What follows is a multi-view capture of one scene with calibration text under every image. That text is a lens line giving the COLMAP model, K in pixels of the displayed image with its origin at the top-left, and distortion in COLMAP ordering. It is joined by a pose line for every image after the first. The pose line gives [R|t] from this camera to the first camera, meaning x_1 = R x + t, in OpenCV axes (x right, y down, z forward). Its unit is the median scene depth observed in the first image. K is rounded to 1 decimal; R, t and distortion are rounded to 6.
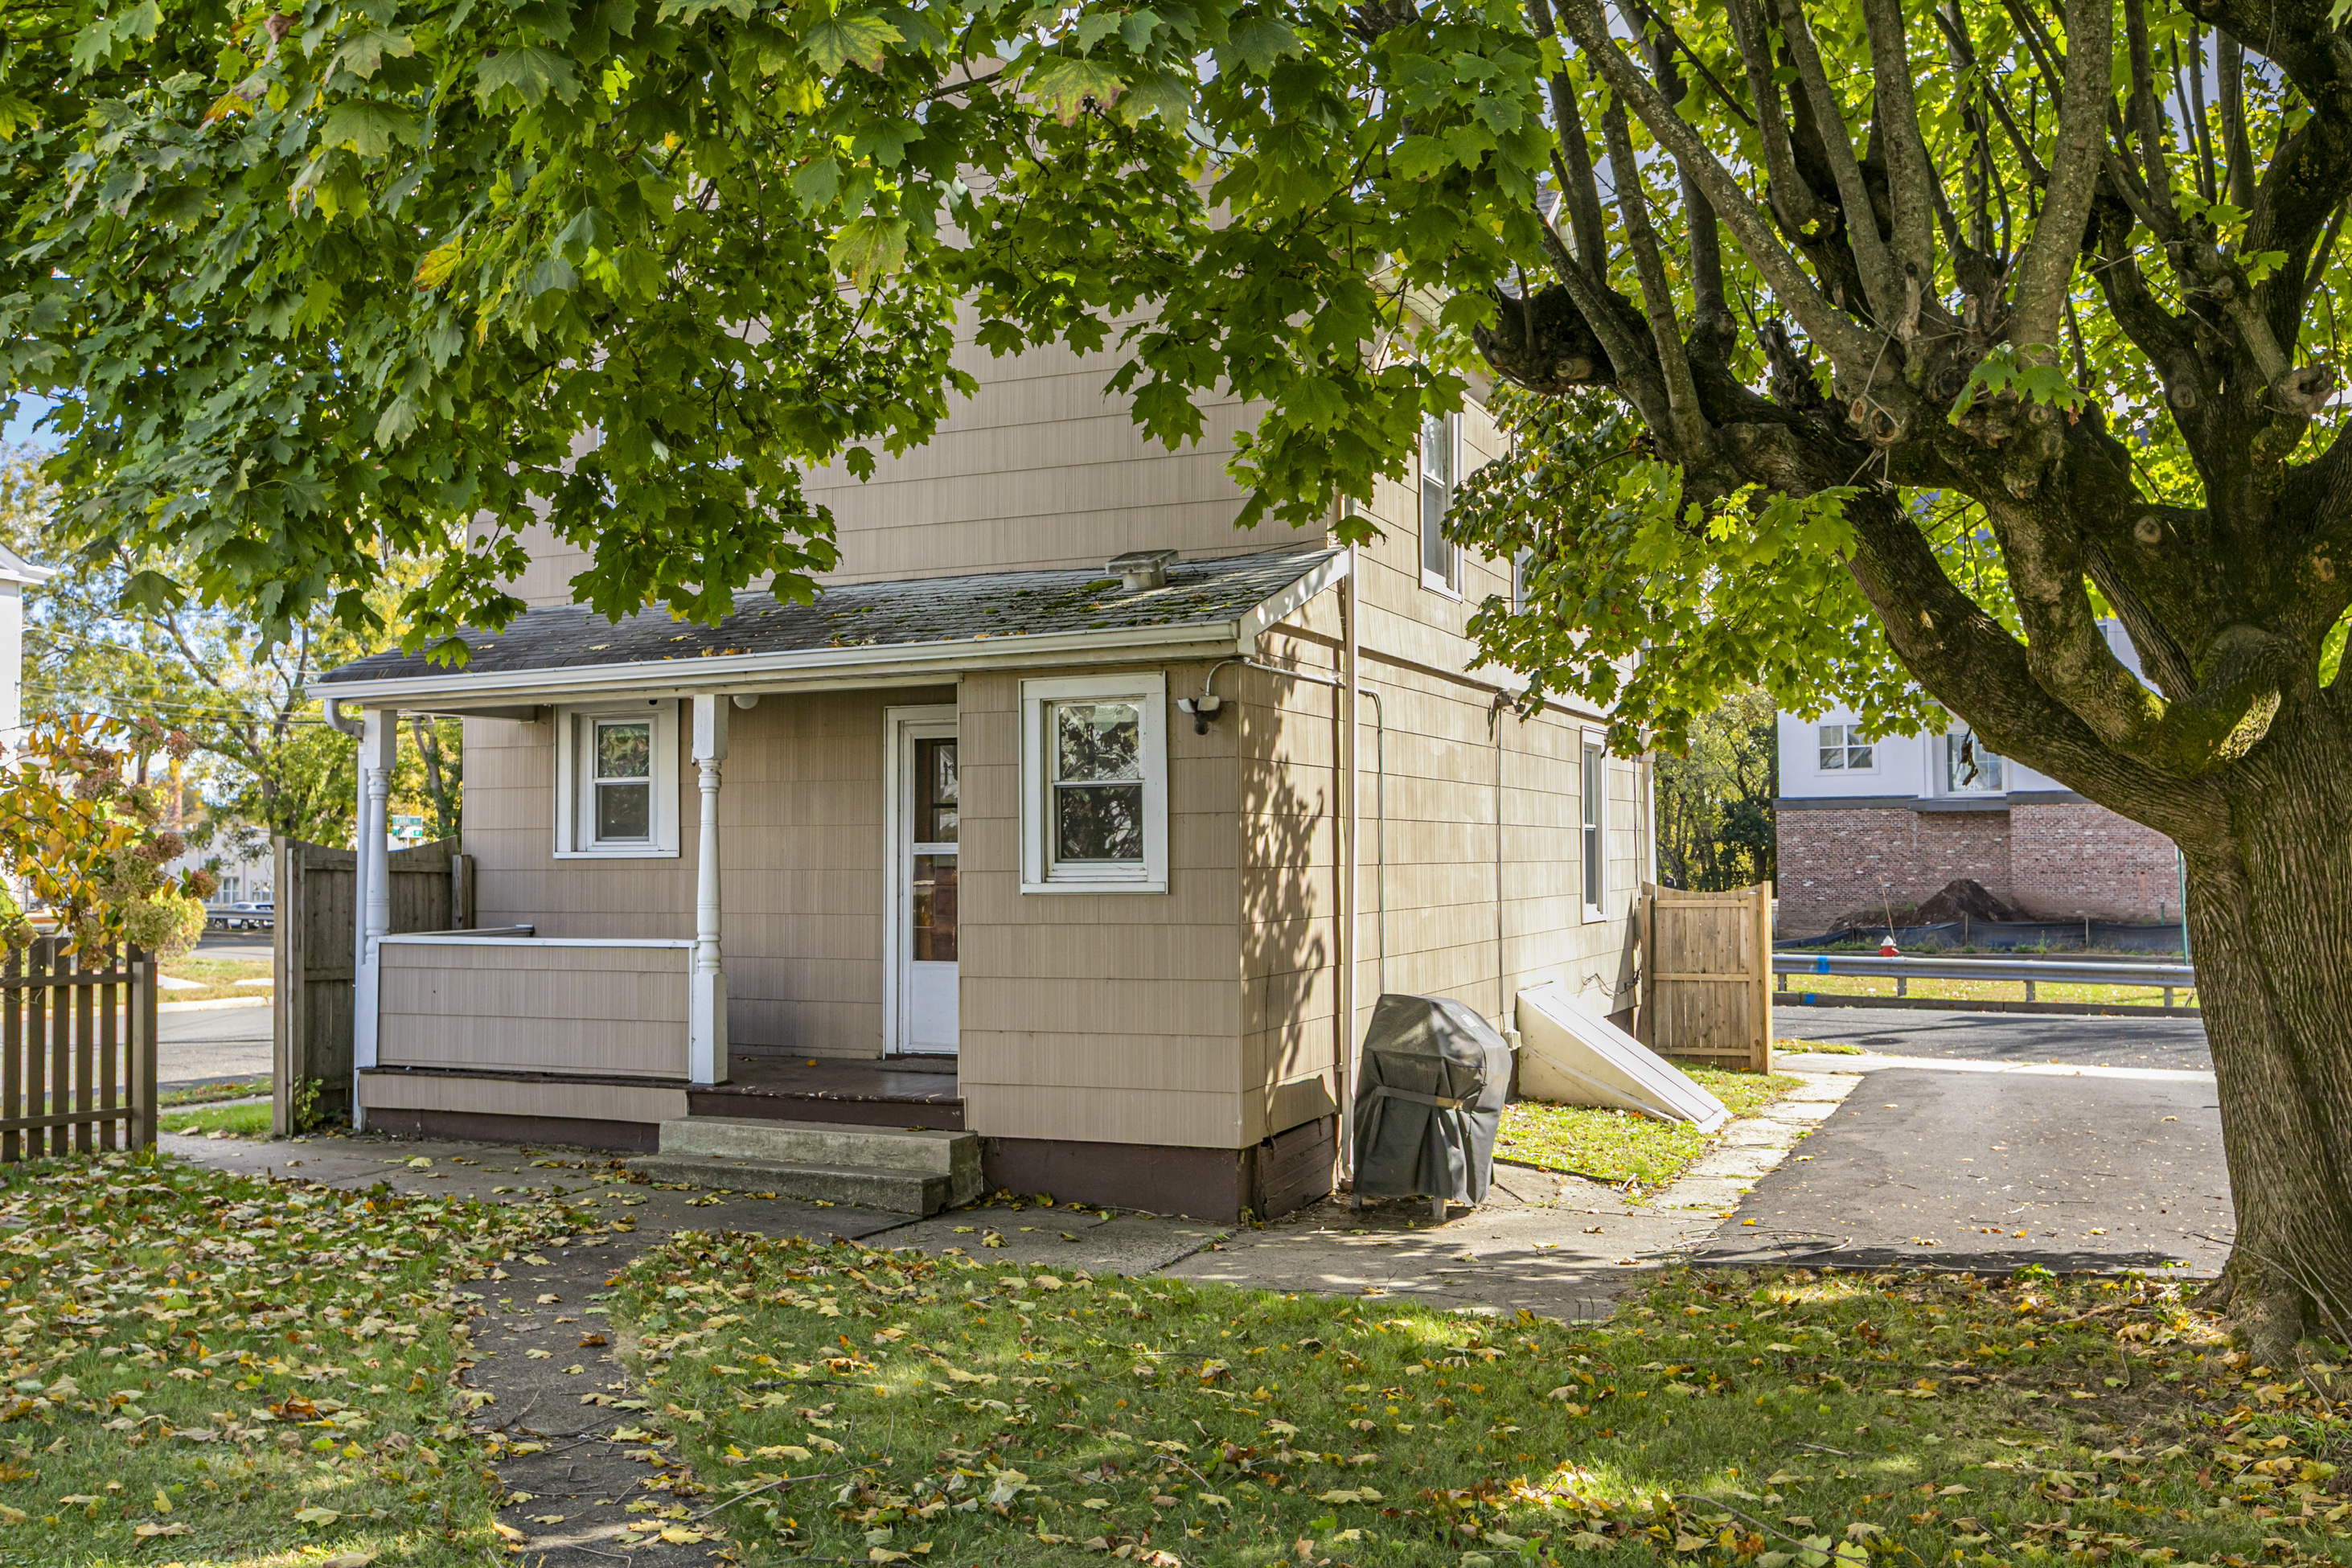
lens RADIAL K [[2106.1, 0, 1171.3], [0, 2106.1, 788.6], [0, 0, 1]] dist [-0.008421, -0.001029]
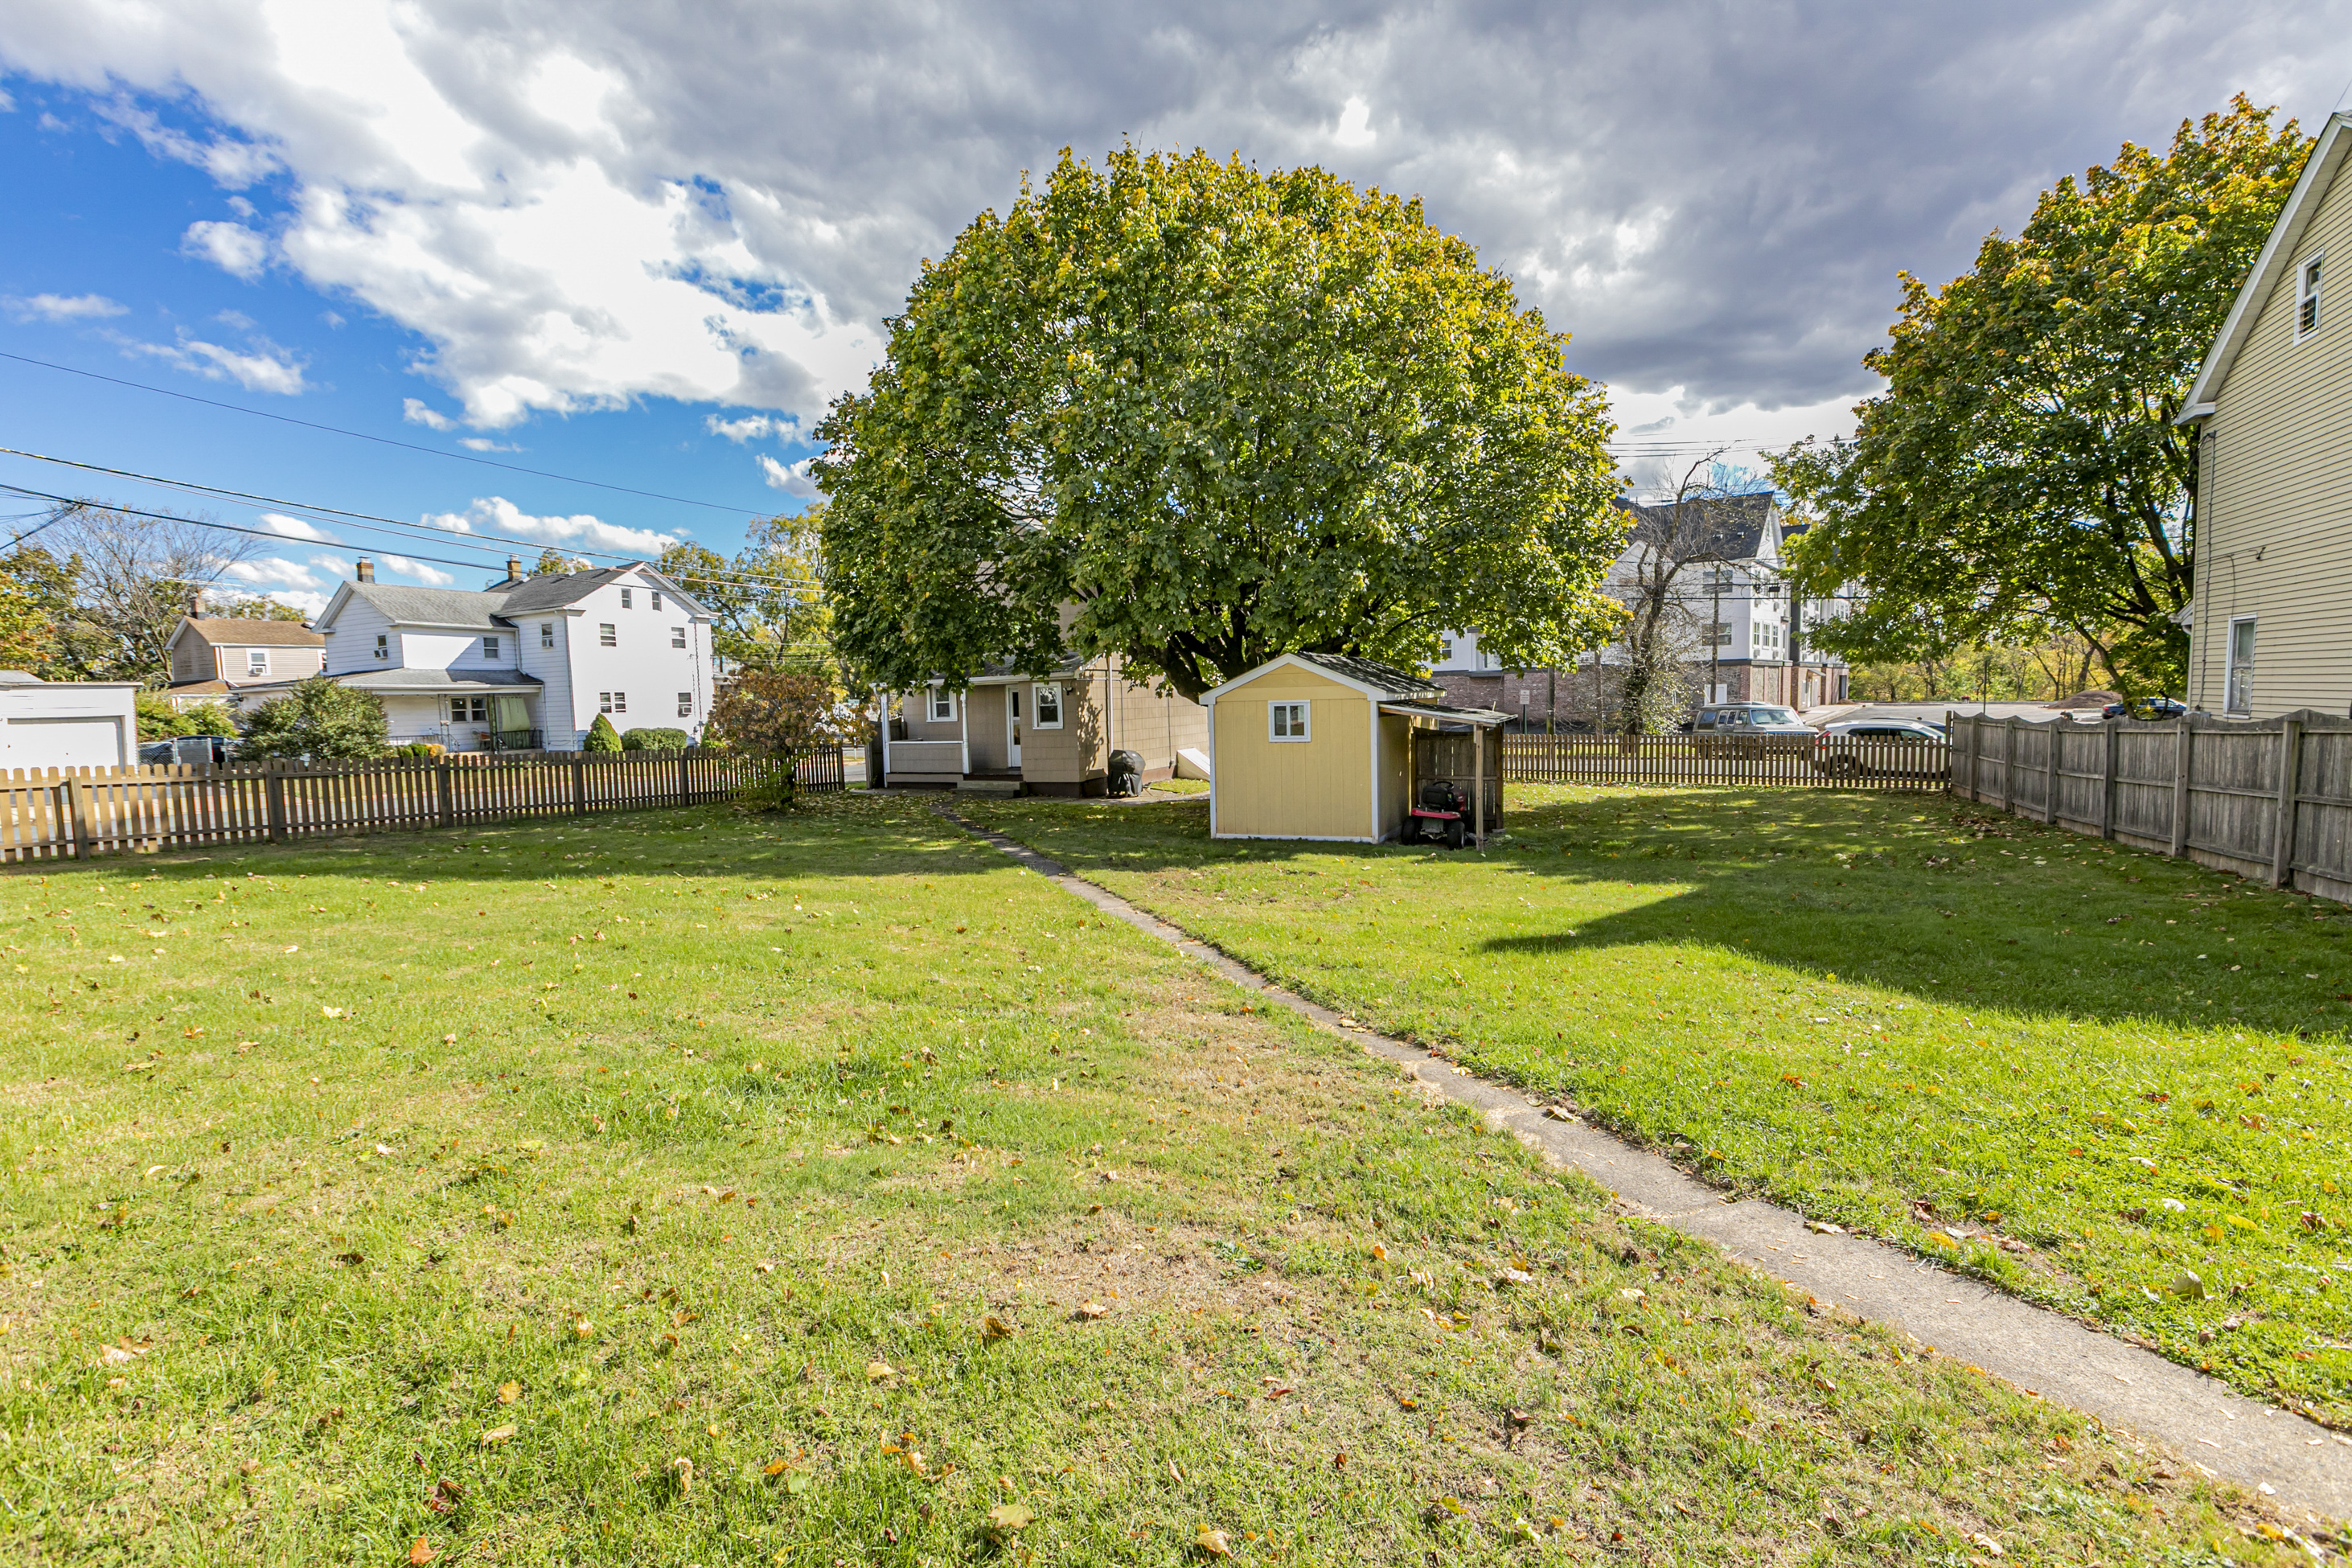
lens RADIAL K [[1094.8, 0, 1181.4], [0, 1094.8, 779.3], [0, 0, 1]] dist [-0.001314, -0.000030]
pose [[0.999589, -0.021412, -0.019076, 0.292423], [0.023376, 0.993709, 0.109525, -0.095760], [0.016611, -0.109926, 0.993801, -1.371262]]
